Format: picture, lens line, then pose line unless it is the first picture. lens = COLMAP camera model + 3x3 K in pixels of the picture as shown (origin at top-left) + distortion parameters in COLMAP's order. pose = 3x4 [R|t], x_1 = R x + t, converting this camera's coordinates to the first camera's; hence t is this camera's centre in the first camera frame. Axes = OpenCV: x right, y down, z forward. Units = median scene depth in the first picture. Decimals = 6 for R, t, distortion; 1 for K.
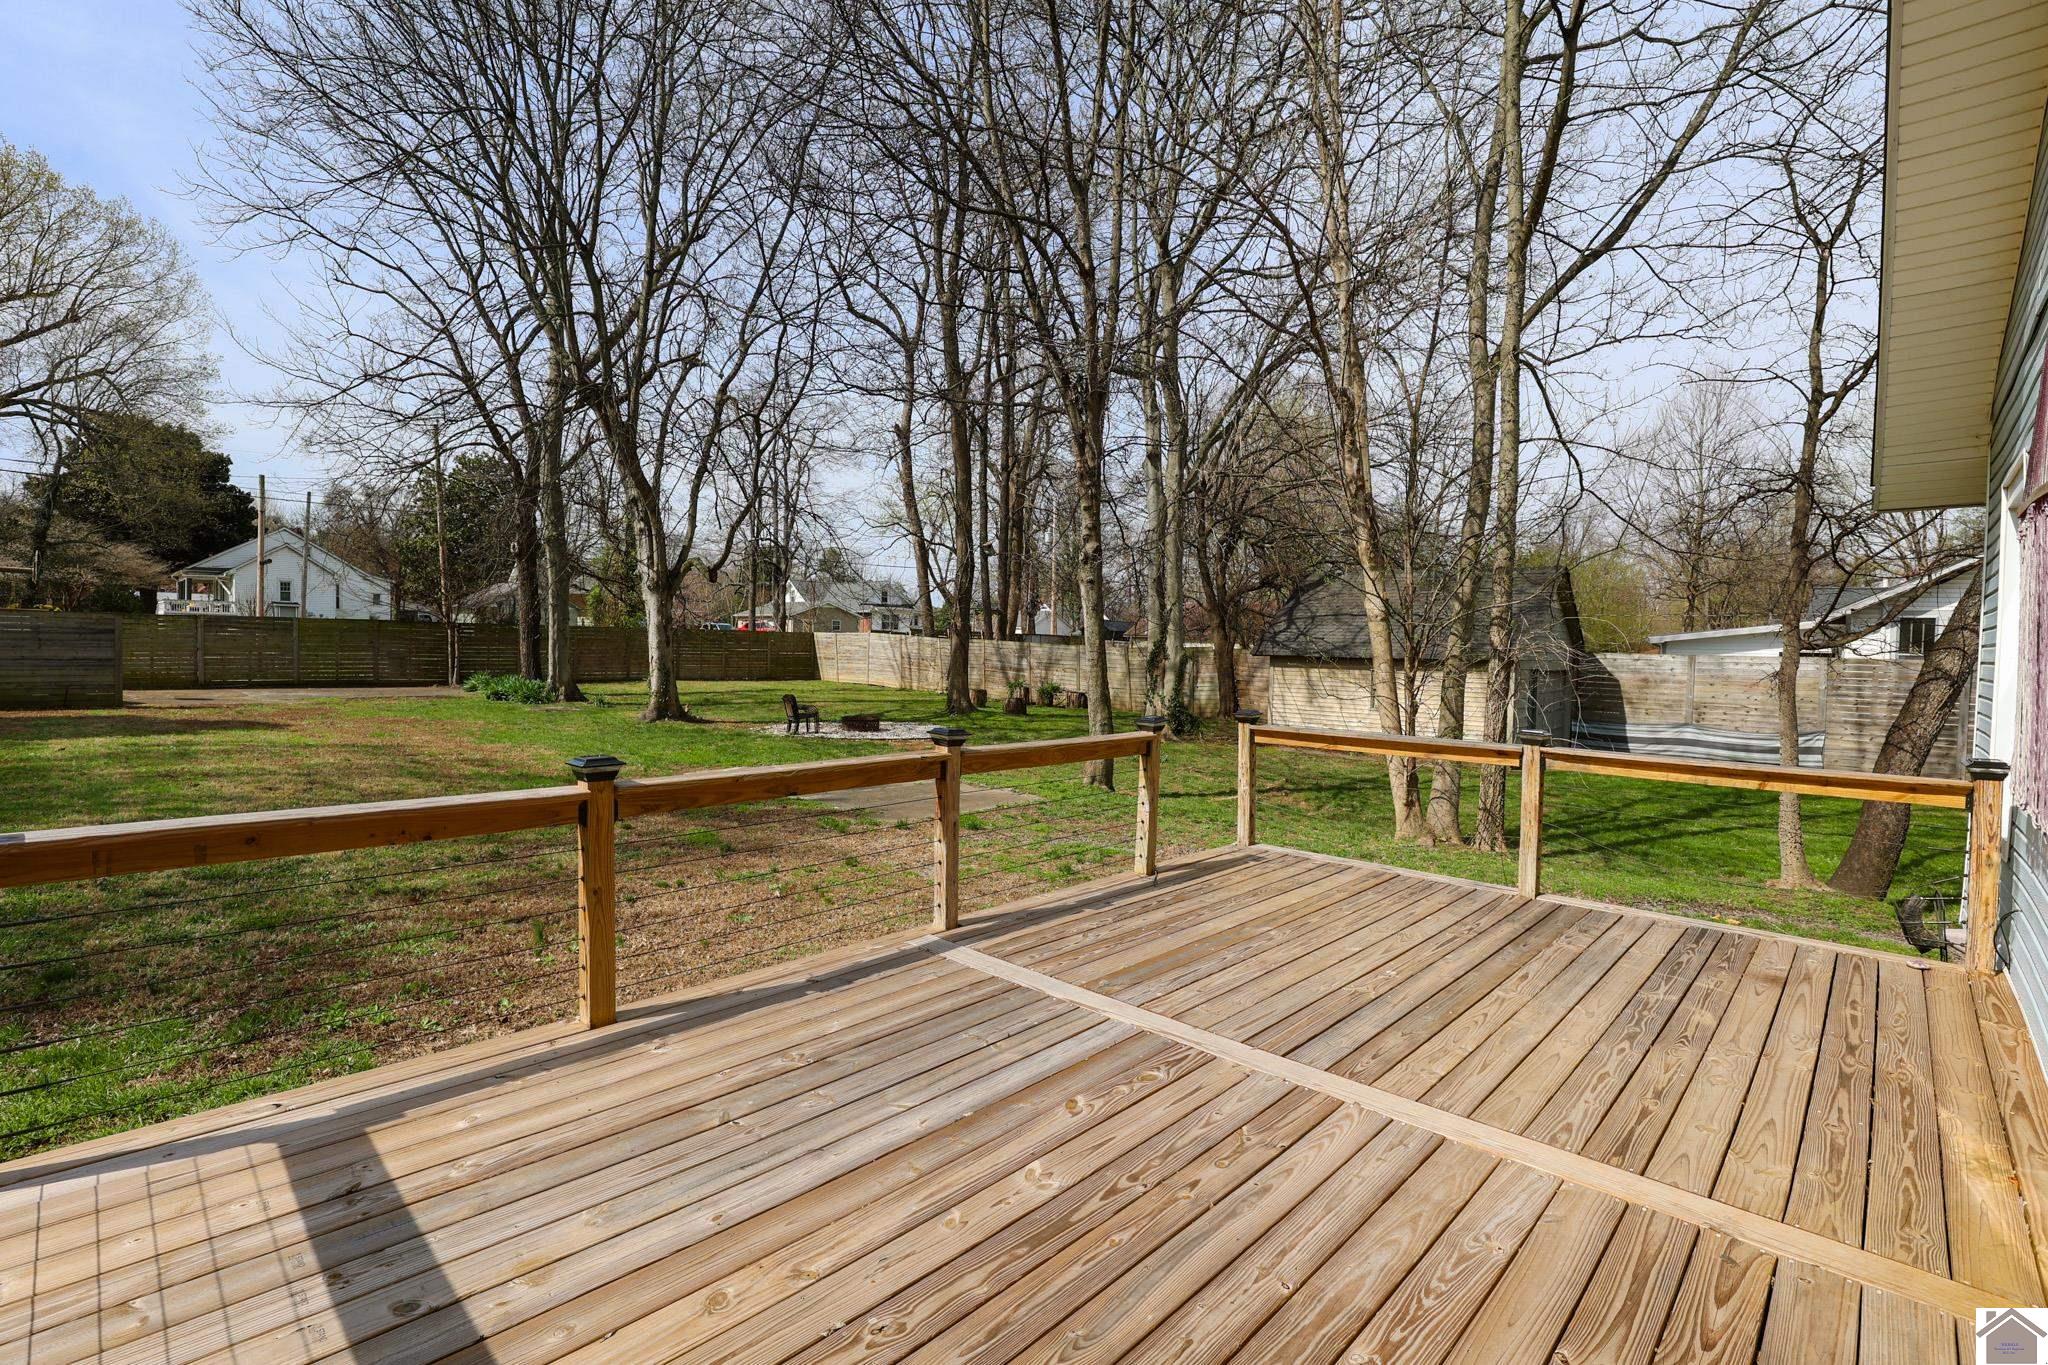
lens RADIAL K [[940.3, 0, 1019.0], [0, 940.3, 676.4], [0, 0, 1]] dist [-0.035797, 0.006817]
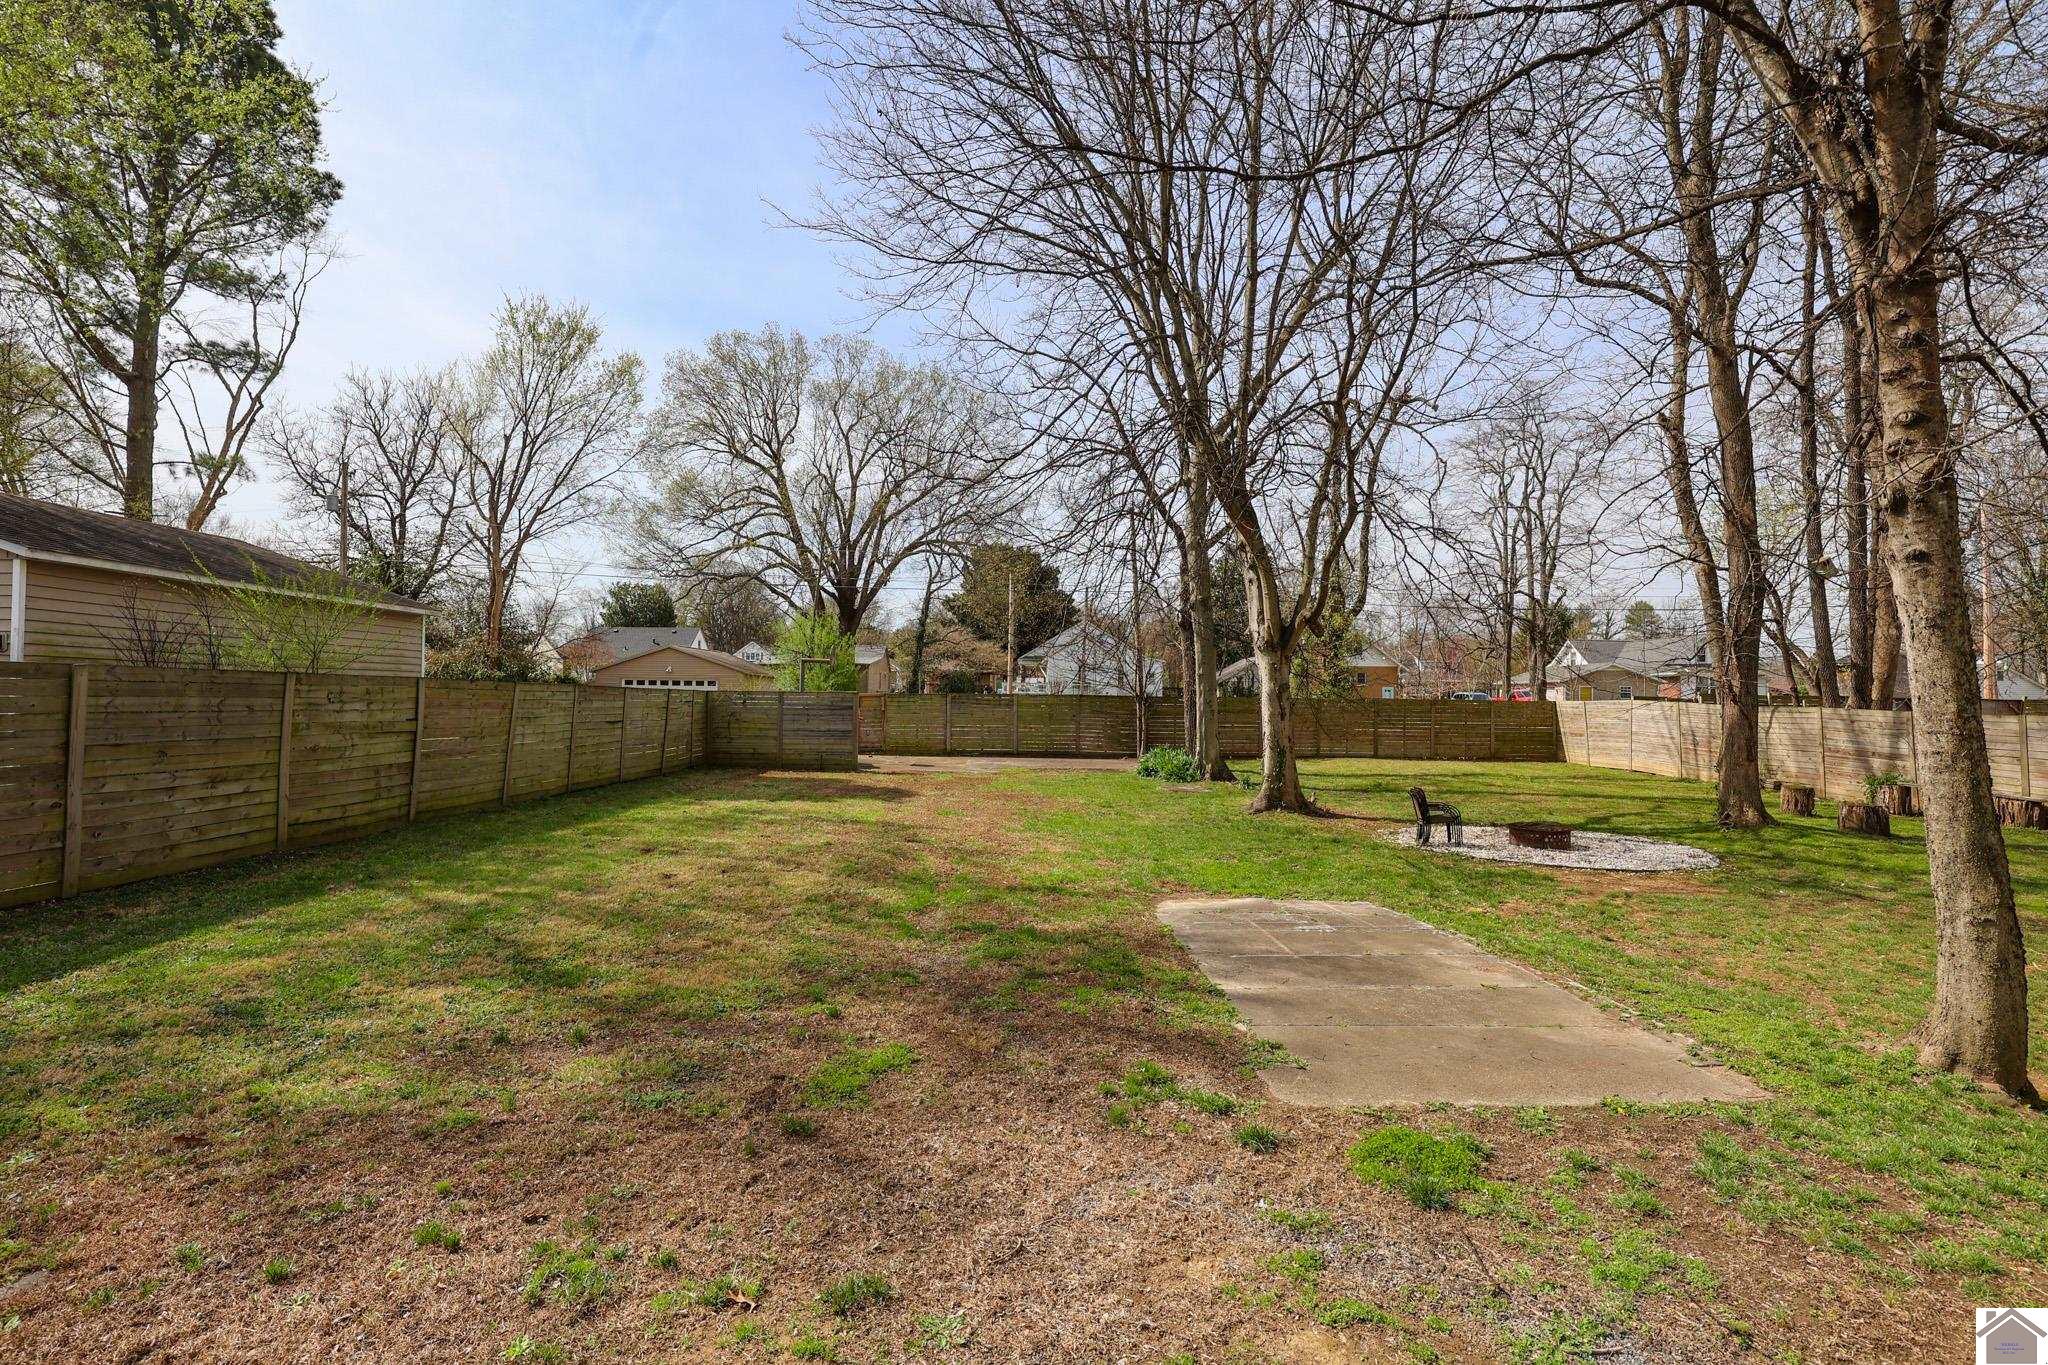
lens RADIAL K [[940.3, 0, 1019.0], [0, 940.3, 676.4], [0, 0, 1]] dist [-0.035797, 0.006817]
pose [[0.695863, -0.033961, -0.717371, 0.040944], [-0.021929, 0.997411, -0.068490, -0.006972], [0.717840, 0.063391, 0.693316, 0.216026]]
